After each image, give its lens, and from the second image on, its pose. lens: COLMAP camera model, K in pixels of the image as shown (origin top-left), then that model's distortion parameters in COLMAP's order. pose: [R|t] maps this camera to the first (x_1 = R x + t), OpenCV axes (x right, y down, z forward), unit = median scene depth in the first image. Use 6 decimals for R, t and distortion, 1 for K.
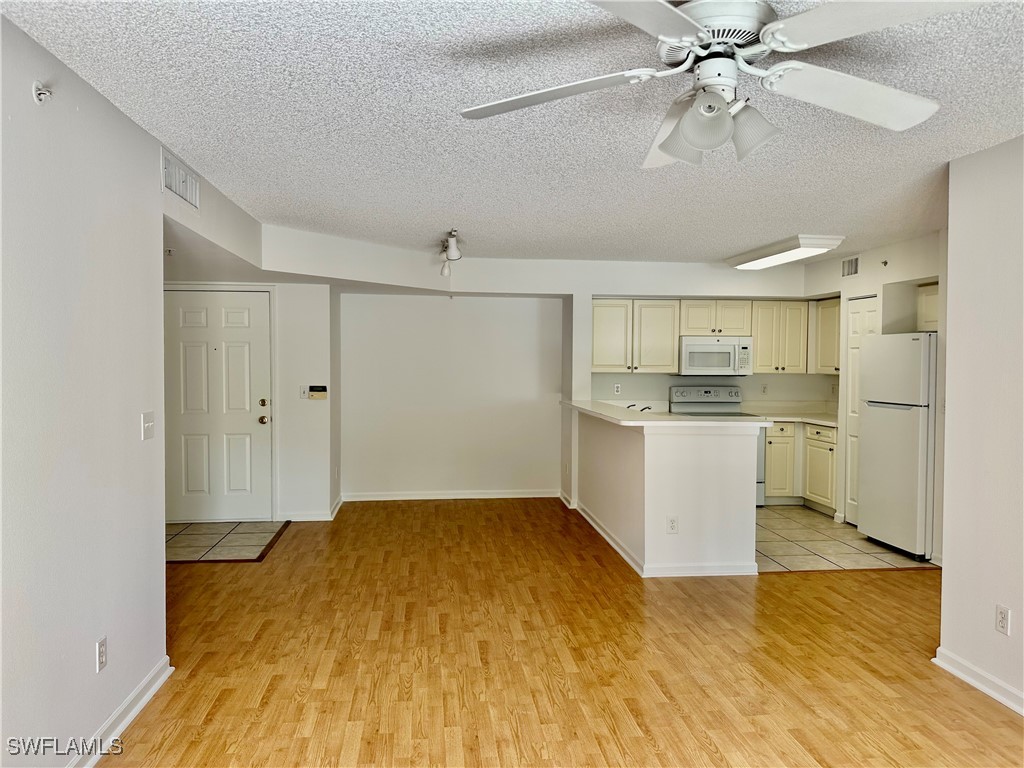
lens RADIAL K [[735.1, 0, 465.7], [0, 735.1, 386.5], [0, 0, 1]] dist [0.000916, -0.002216]
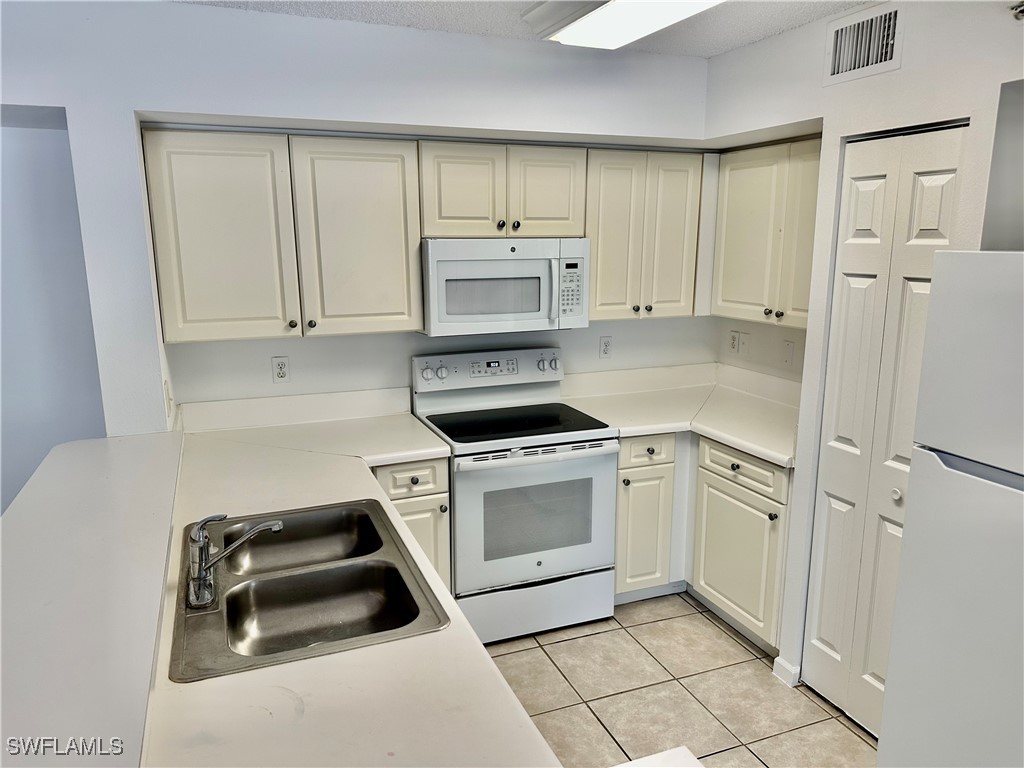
lens RADIAL K [[736.5, 0, 512.0], [0, 736.5, 384.0], [0, 0, 1]] dist [0.120875, -0.001115]
pose [[0.944999, -0.071401, 0.319184, 0.204328], [0.016712, 0.985147, 0.170899, -0.058788], [-0.326646, -0.156165, 0.932156, 0.599711]]
